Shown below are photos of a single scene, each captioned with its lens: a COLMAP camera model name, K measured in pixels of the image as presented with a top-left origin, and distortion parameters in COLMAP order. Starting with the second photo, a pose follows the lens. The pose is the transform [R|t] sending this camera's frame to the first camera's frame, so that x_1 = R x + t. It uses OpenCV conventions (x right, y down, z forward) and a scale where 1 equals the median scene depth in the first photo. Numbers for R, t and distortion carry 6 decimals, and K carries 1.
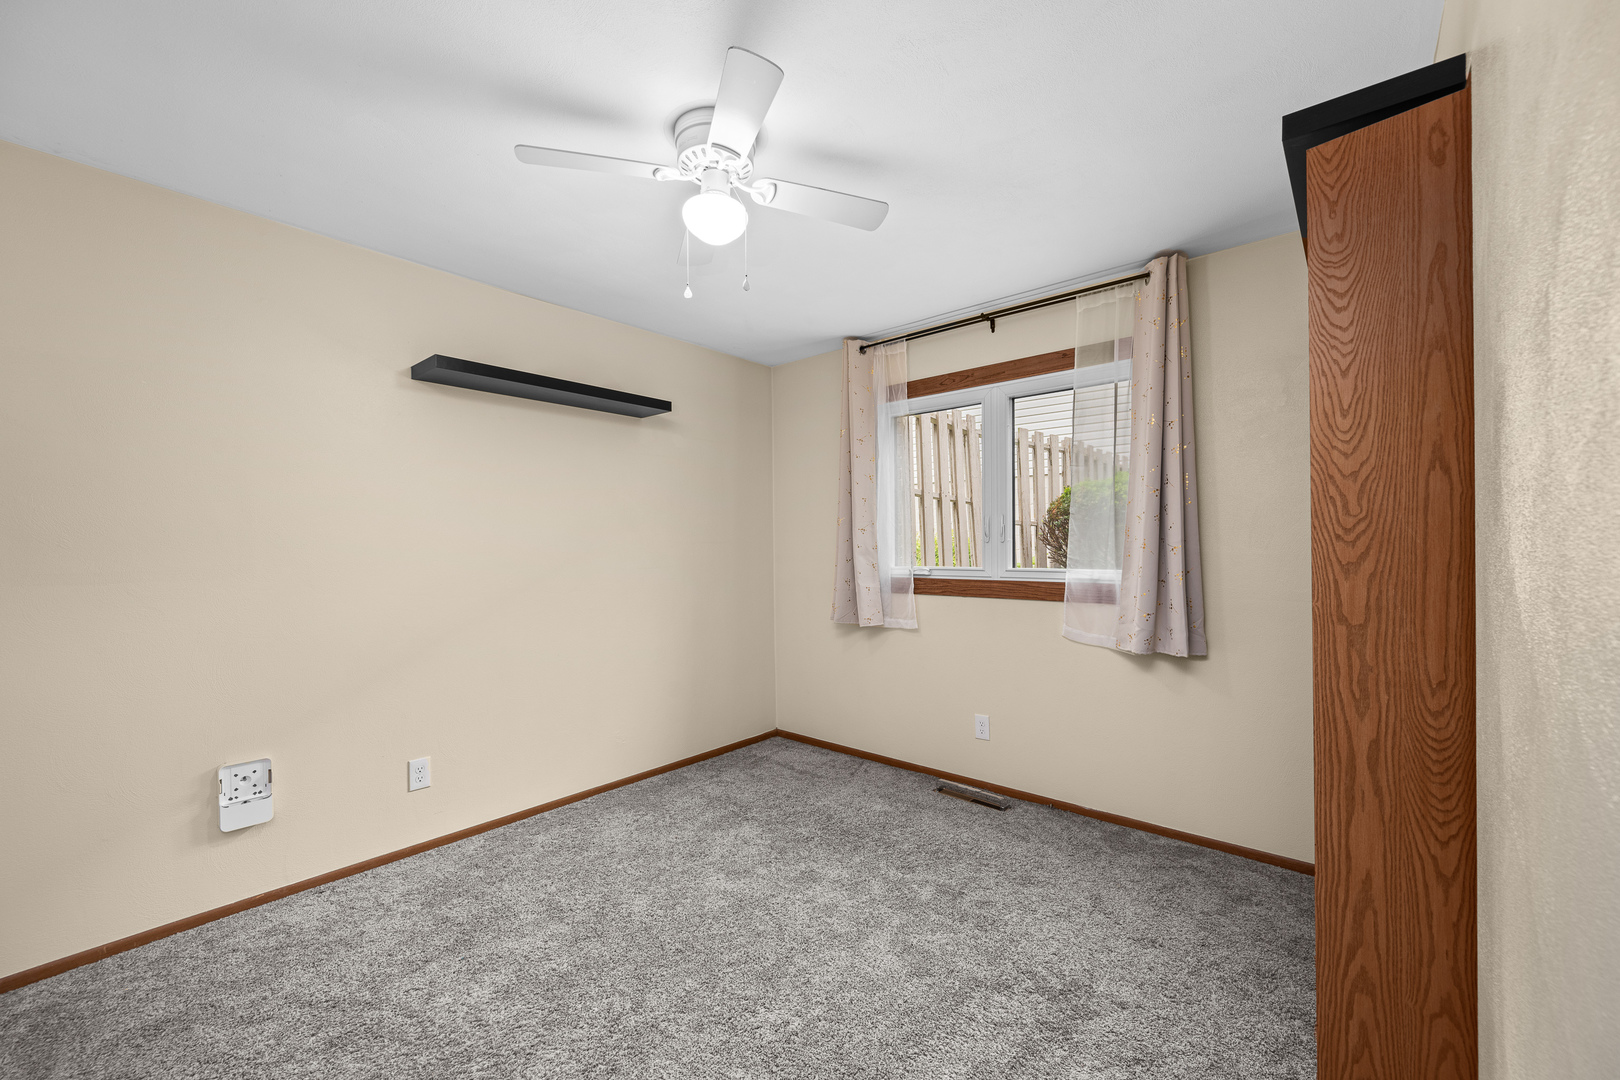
lens RADIAL K [[645.8, 0, 815.4], [0, 645.8, 555.8], [0, 0, 1]] dist [-0.000310, -0.000112]
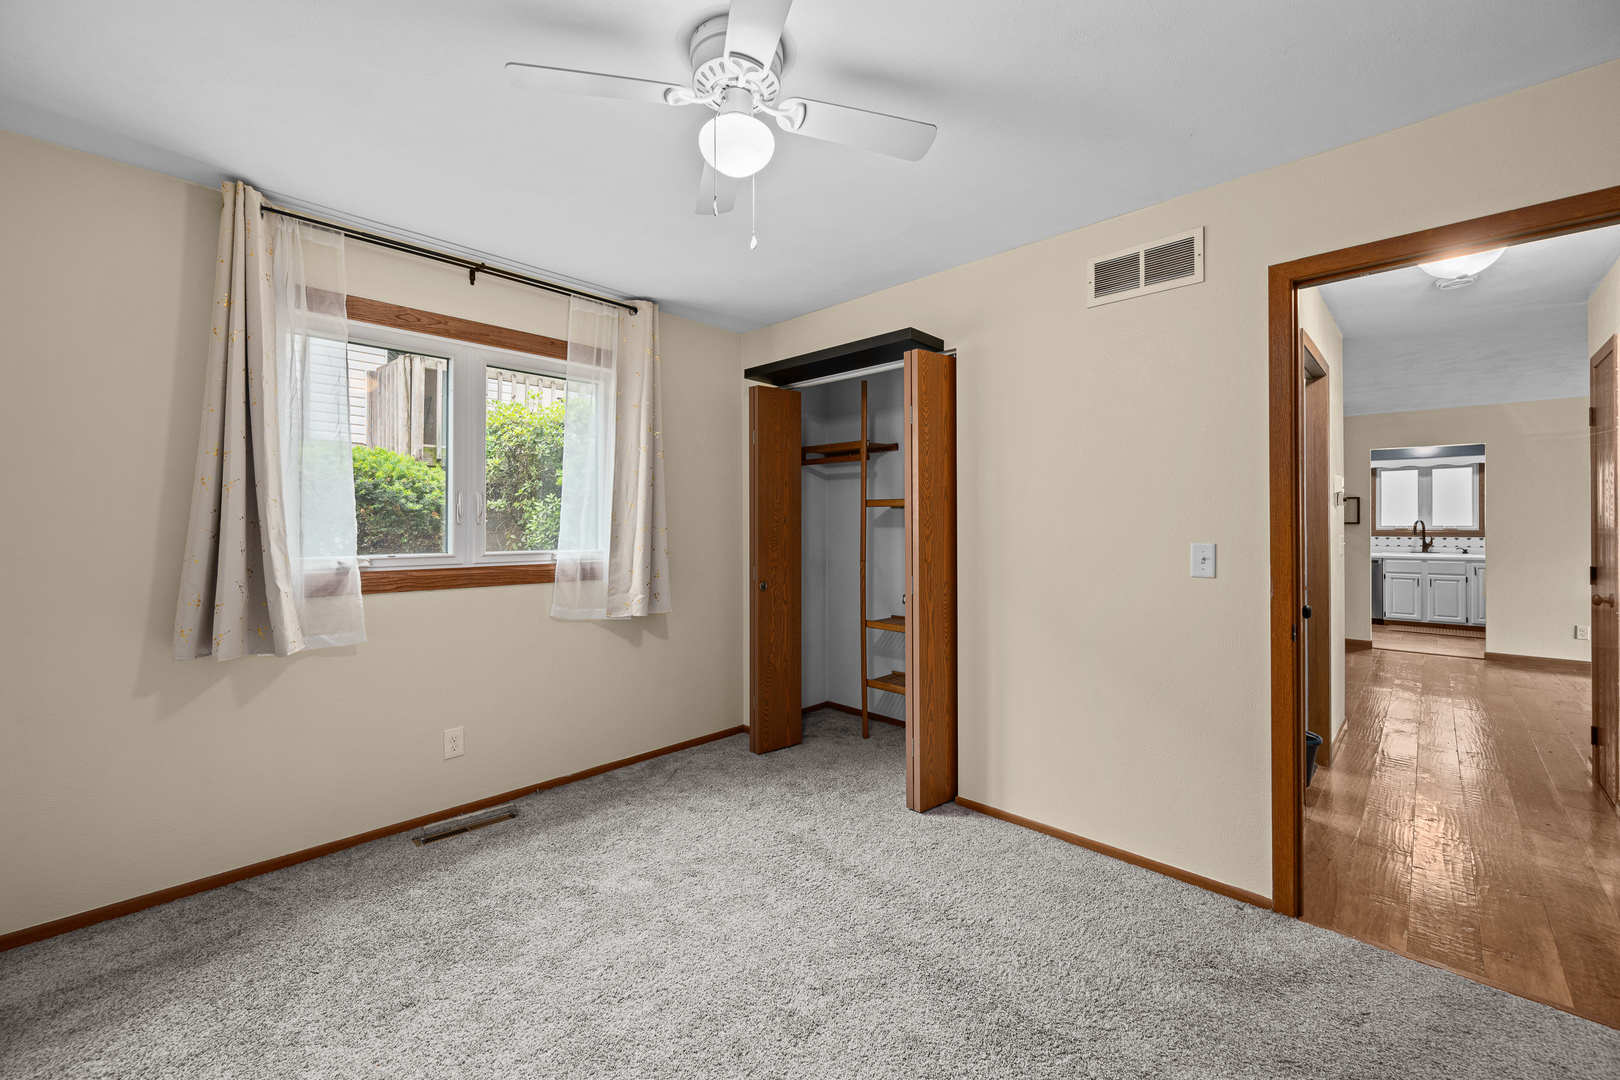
lens RADIAL K [[656.1, 0, 812.9], [0, 656.1, 522.7], [0, 0, 1]] dist [0.000316, 0.000049]
pose [[0.049120, 0.010503, 0.998738, -0.657947], [0.014220, 0.999836, -0.011214, -0.006559], [-0.998692, 0.014753, 0.048963, 0.556007]]
